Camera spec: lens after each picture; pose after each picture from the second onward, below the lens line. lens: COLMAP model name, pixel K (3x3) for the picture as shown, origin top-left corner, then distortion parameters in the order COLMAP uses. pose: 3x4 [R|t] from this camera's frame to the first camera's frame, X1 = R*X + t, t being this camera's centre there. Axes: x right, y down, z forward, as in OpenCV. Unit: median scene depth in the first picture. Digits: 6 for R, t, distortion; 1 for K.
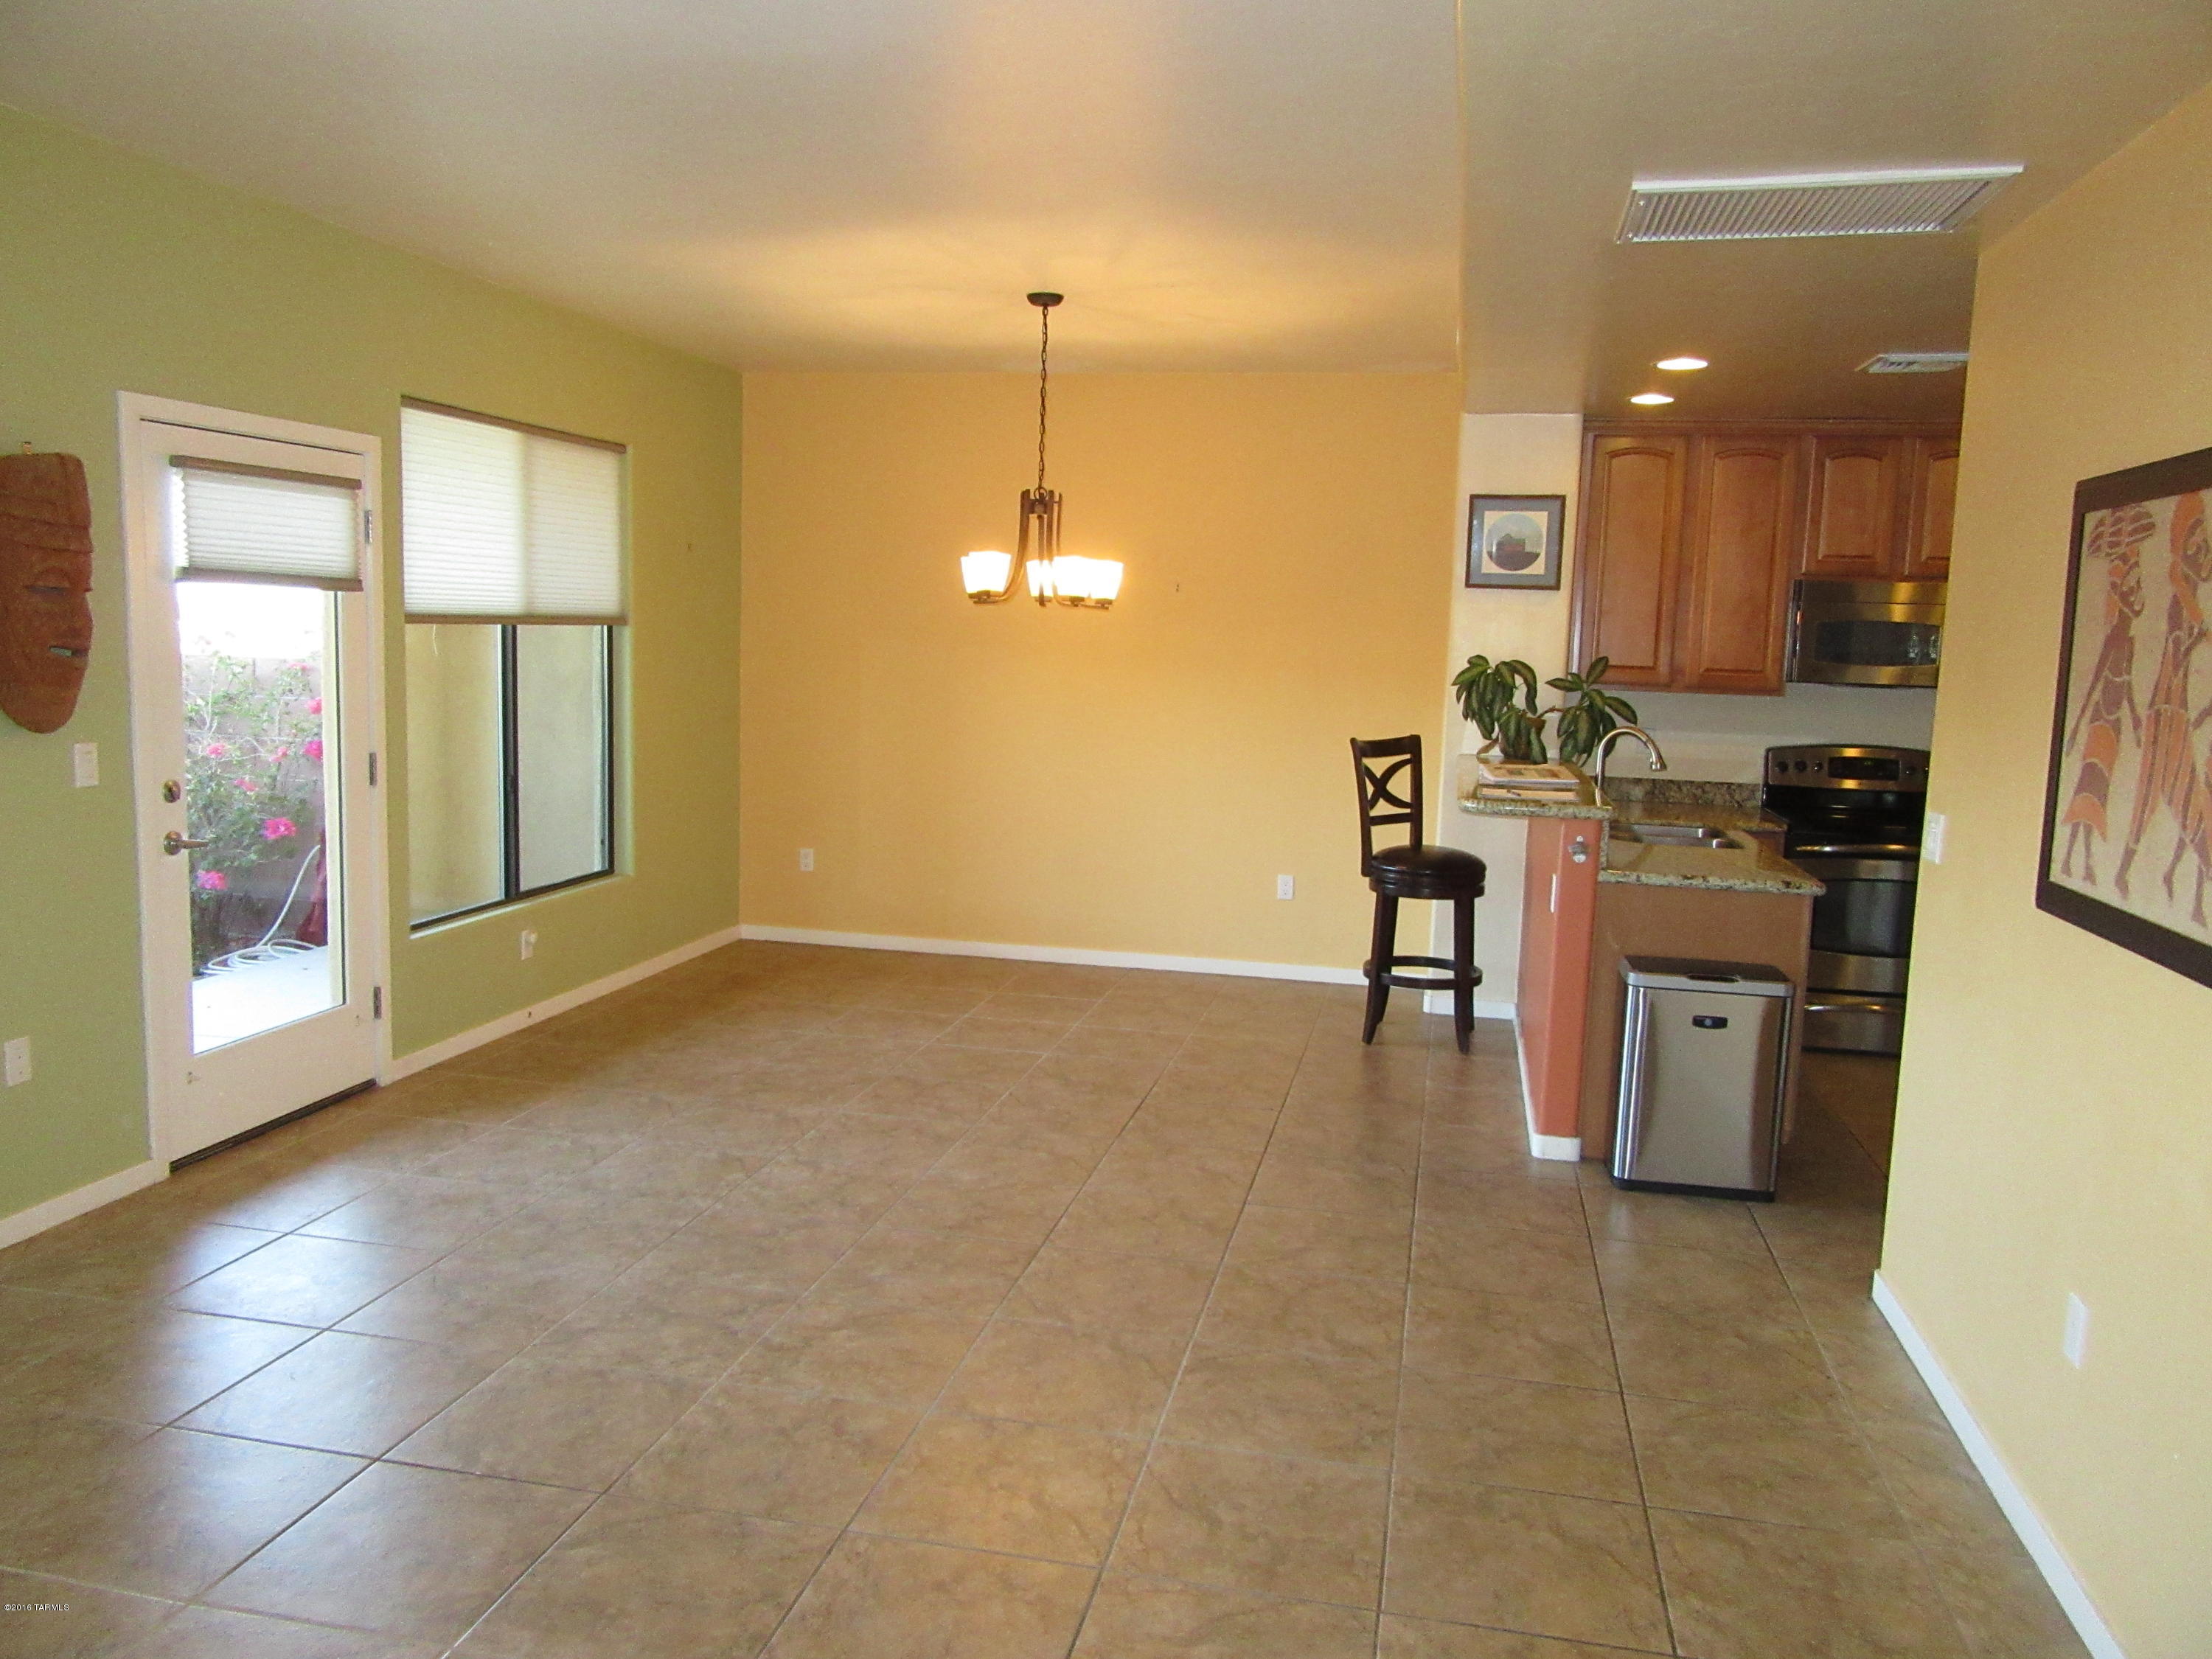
lens RADIAL K [[1644.4, 0, 1106.9], [0, 1644.4, 822.1], [0, 0, 1]] dist [-0.000642, 0.000946]
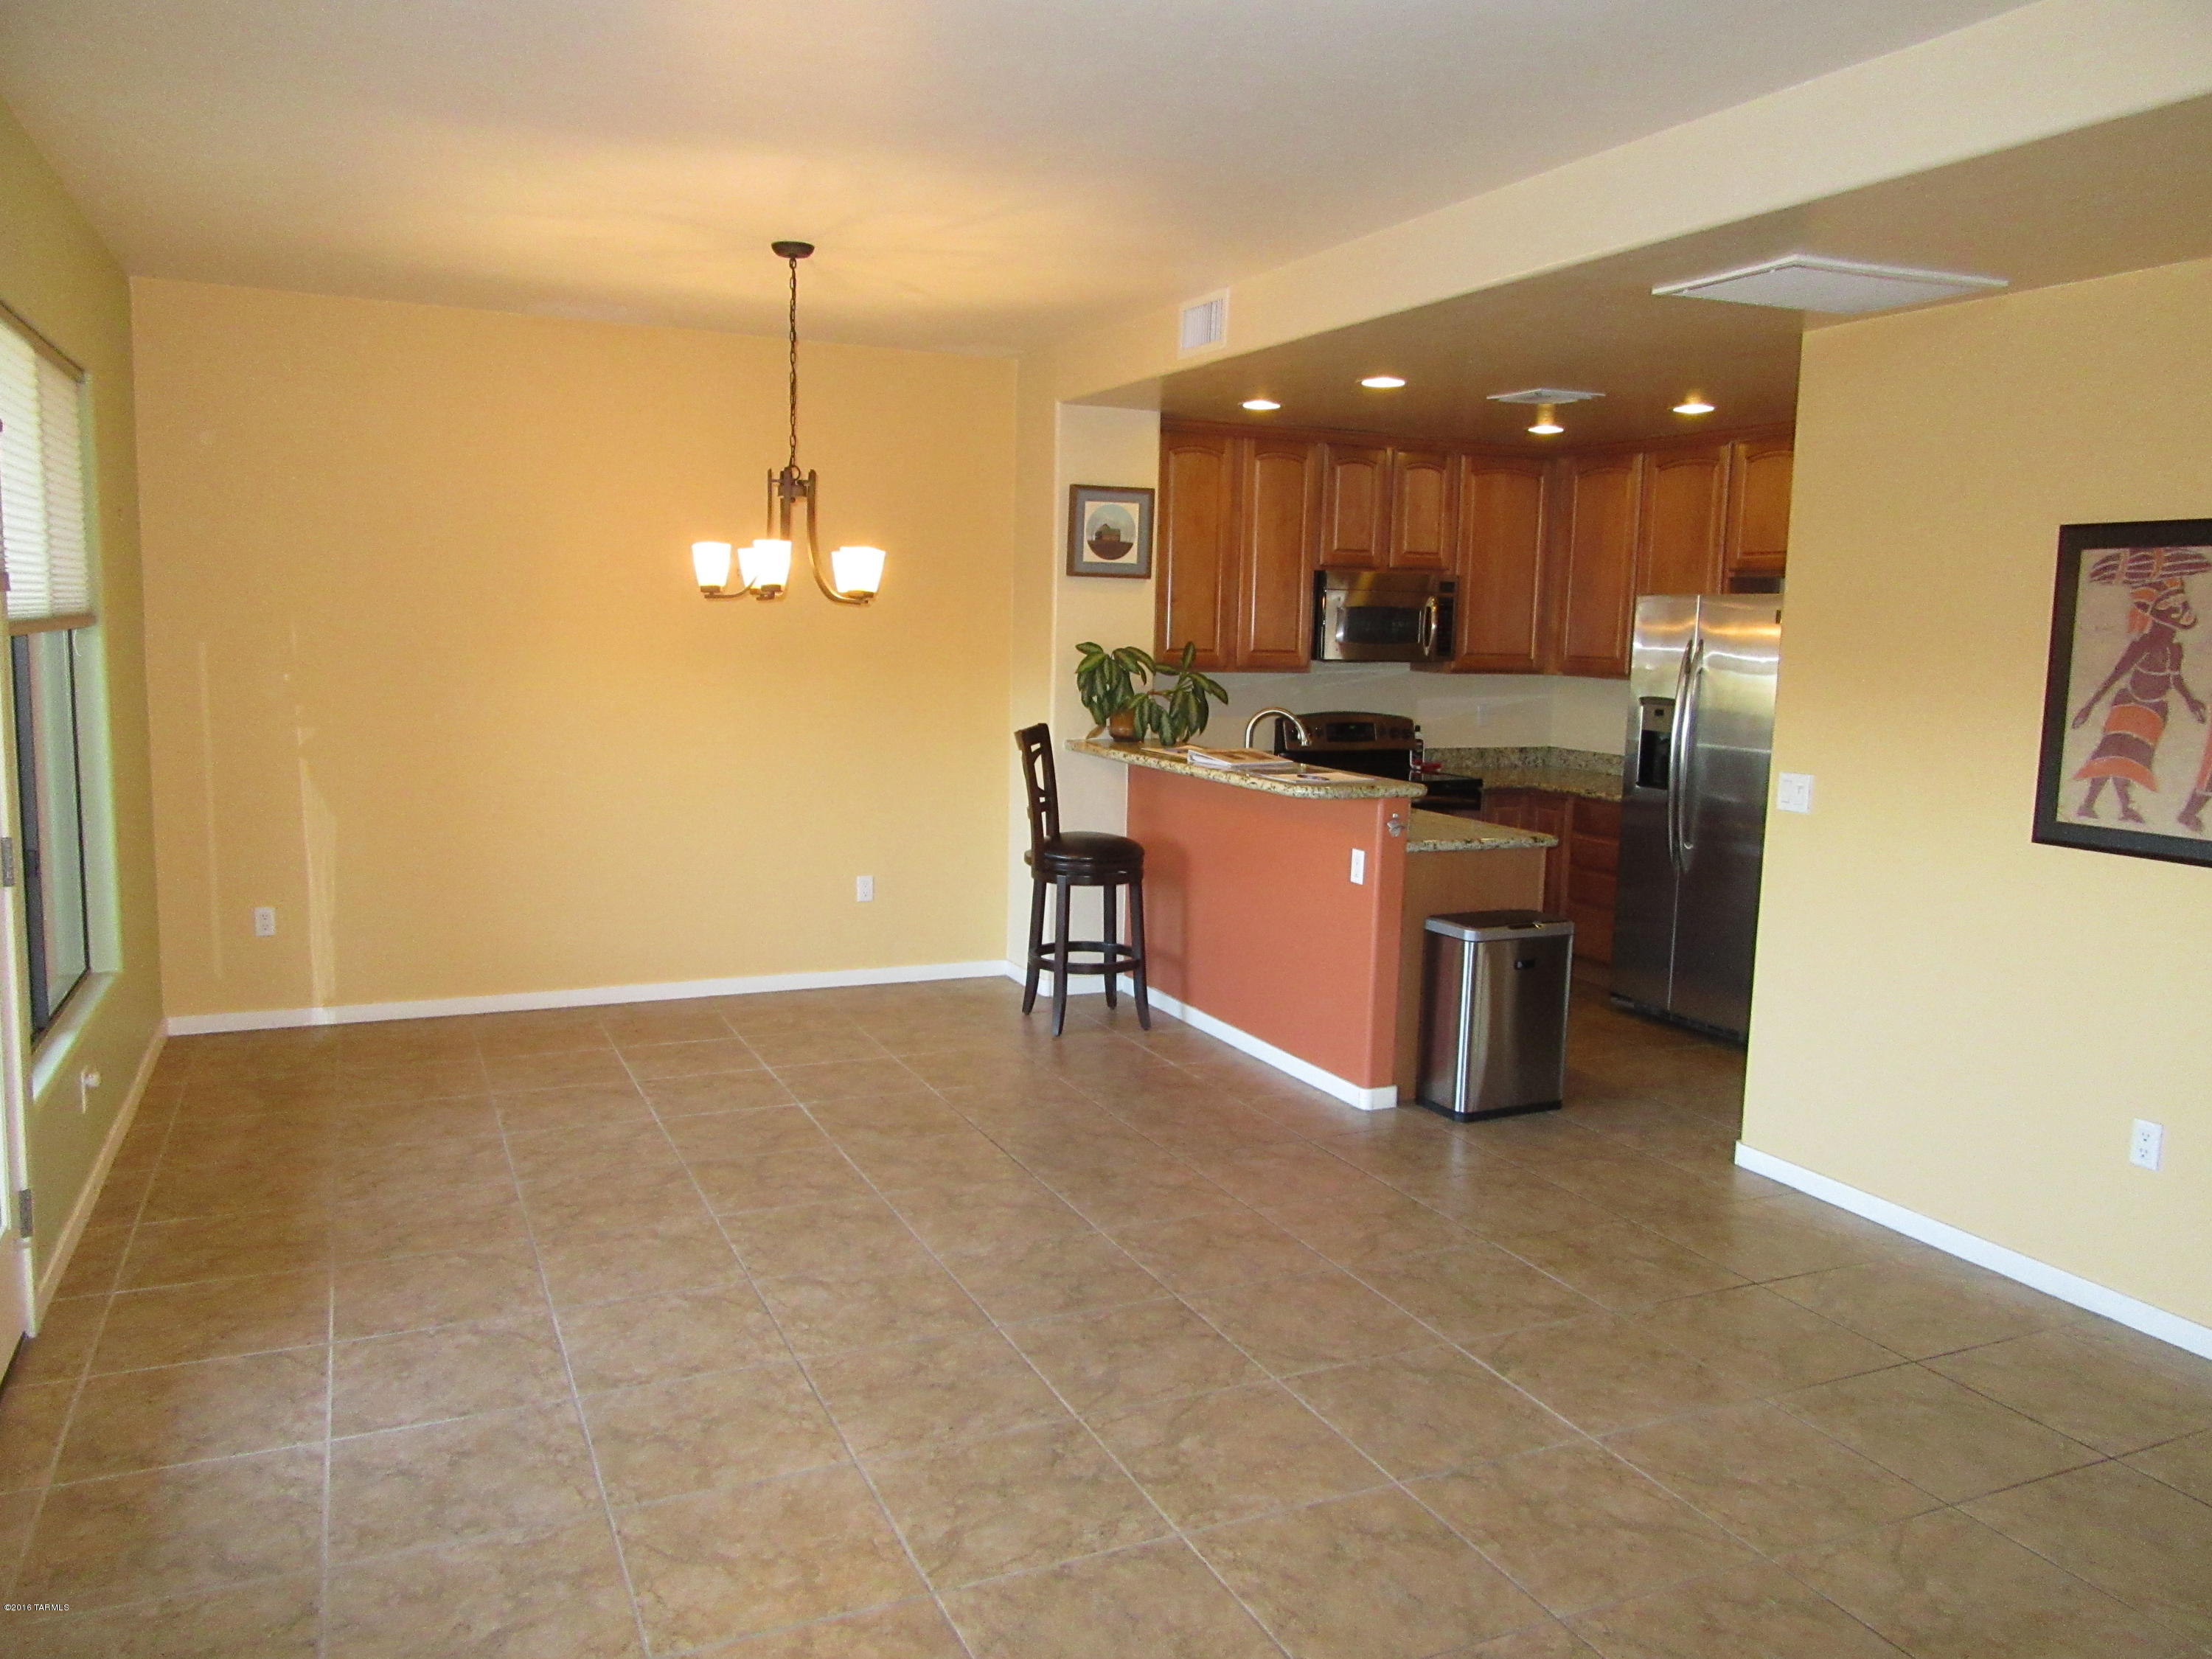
lens RADIAL K [[1644.4, 0, 1107.1], [0, 1644.4, 826.9], [0, 0, 1]] dist [-0.000642, 0.000946]
pose [[0.801683, -0.087688, 0.591283, -0.443399], [0.071881, 0.996146, 0.050271, -0.043982], [-0.593412, 0.002201, 0.804896, 0.197743]]
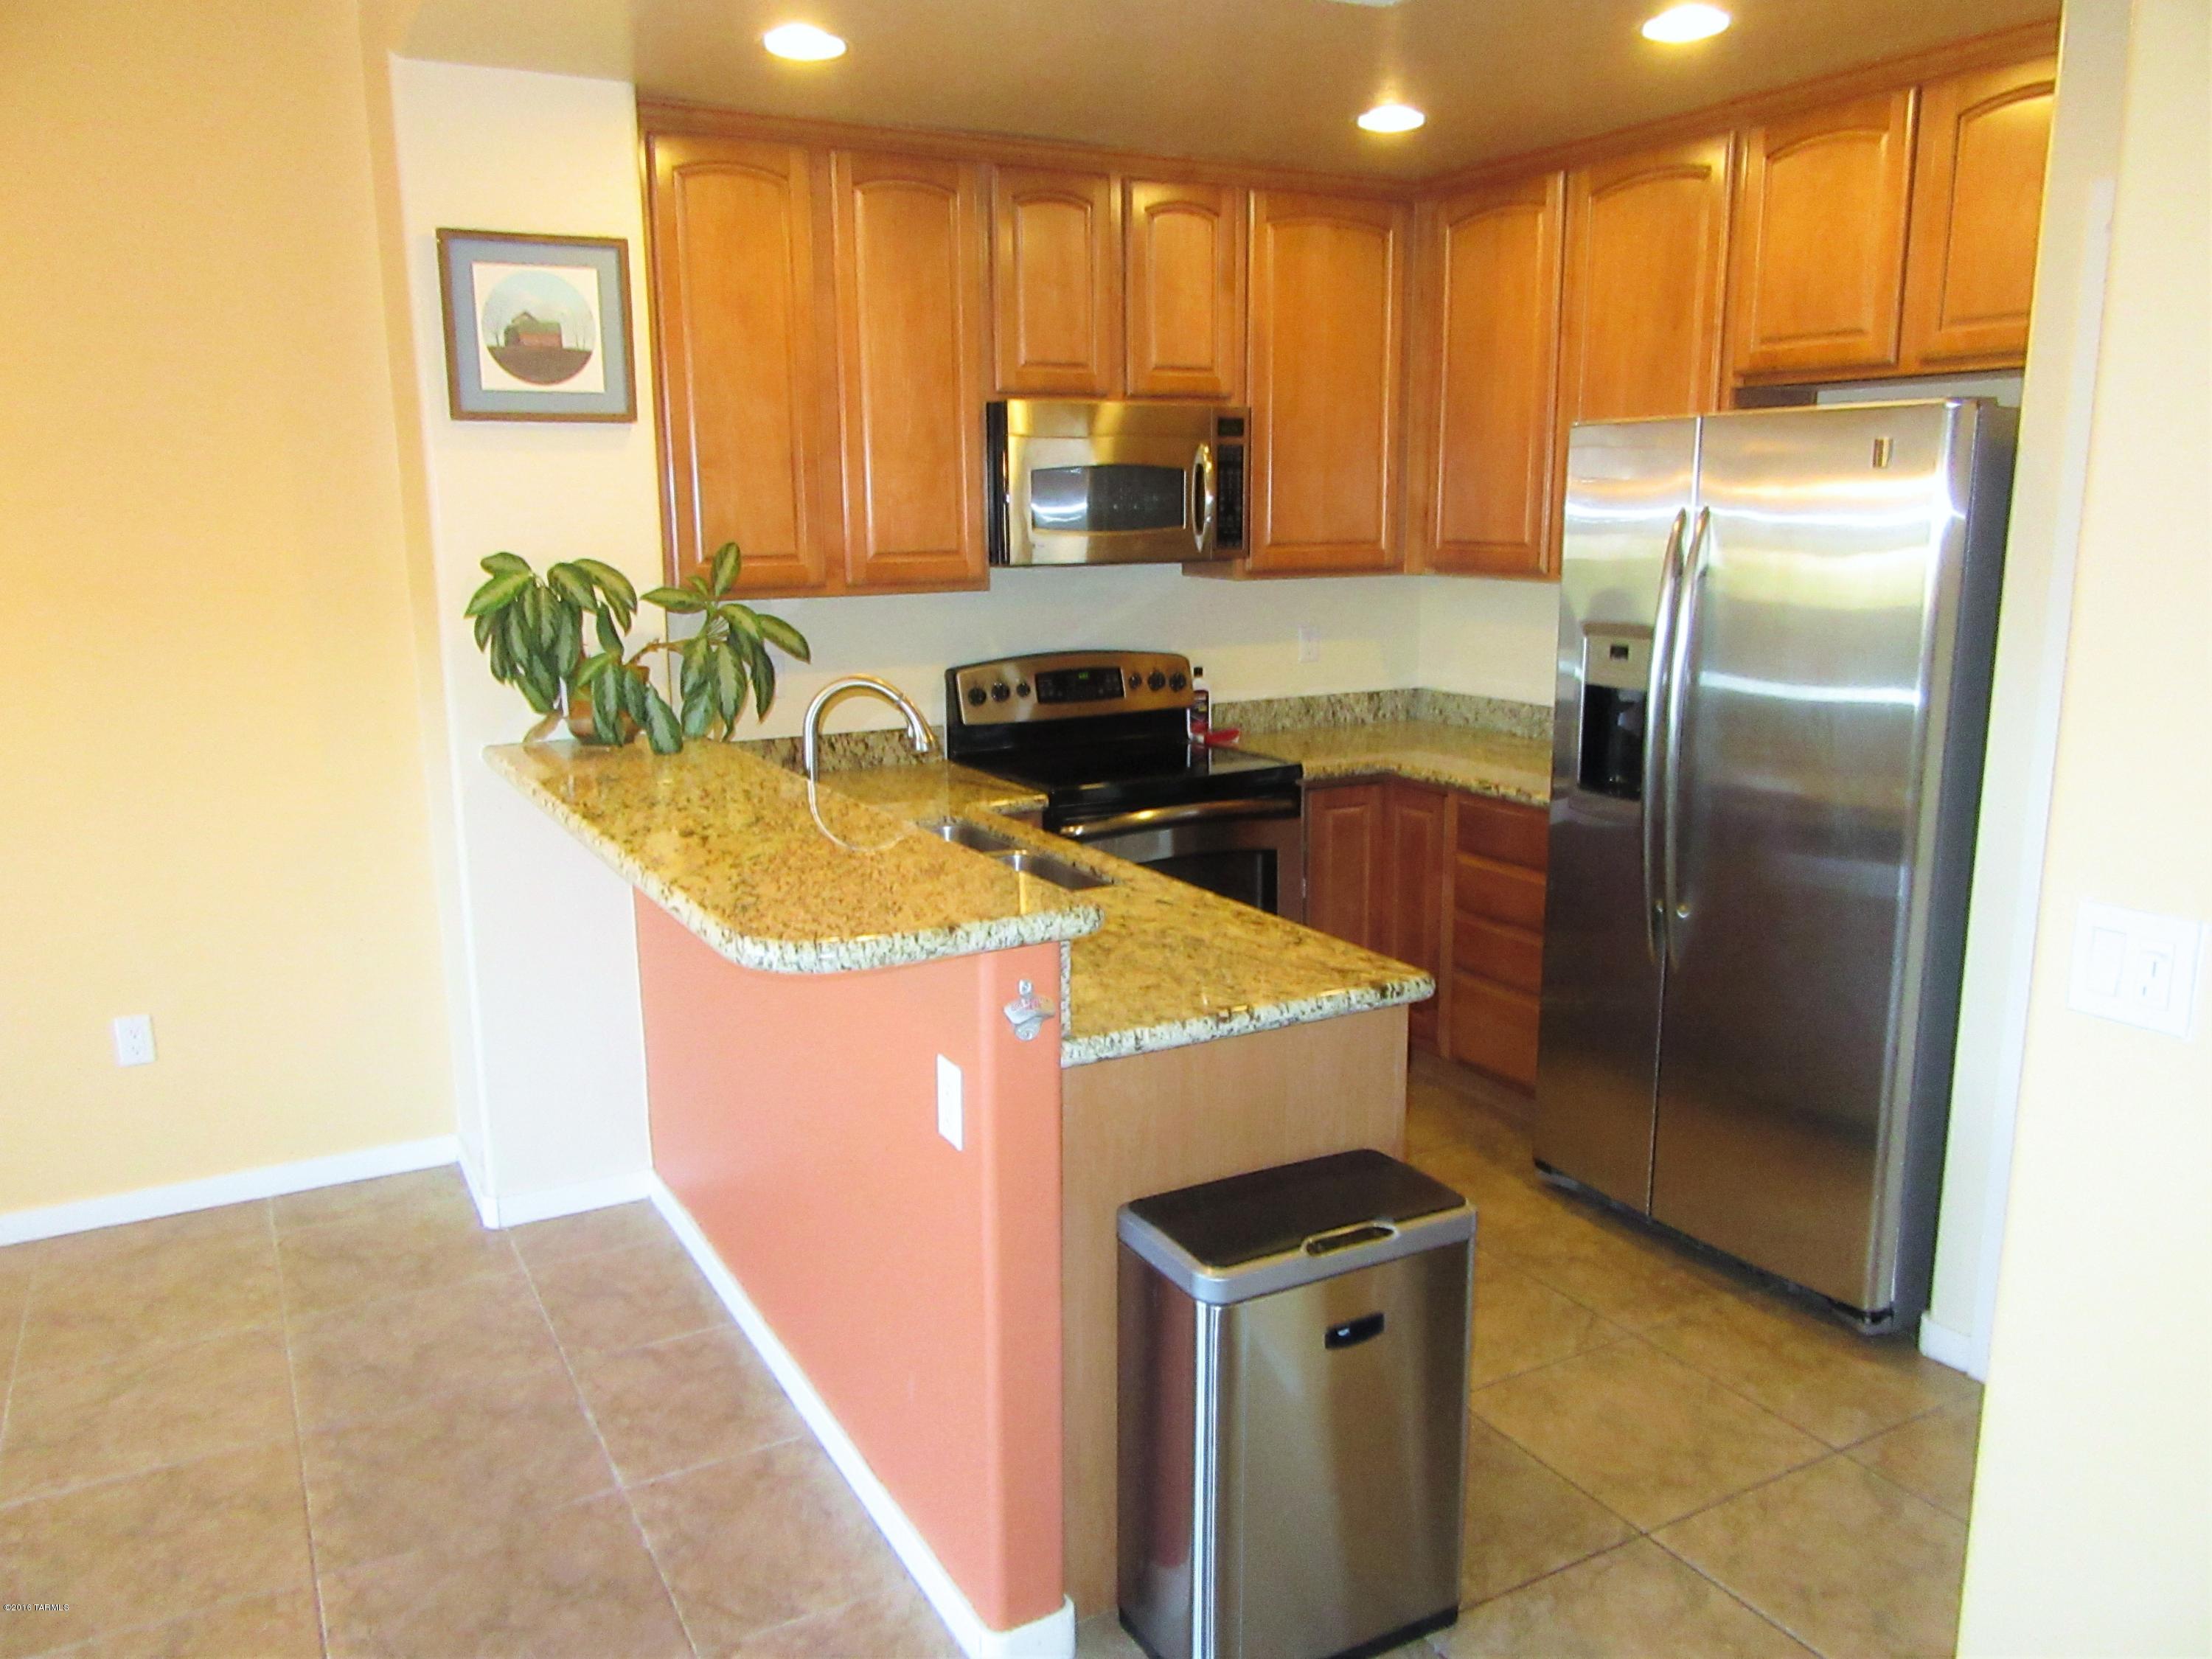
lens RADIAL K [[1644.4, 0, 1098.5], [0, 1644.4, 826.4], [0, 0, 1]] dist [-0.000642, 0.000946]
pose [[0.755358, -0.163793, 0.634512, 0.031093], [0.109796, 0.986205, 0.123871, -0.070390], [-0.646048, -0.023900, 0.762922, 0.567351]]
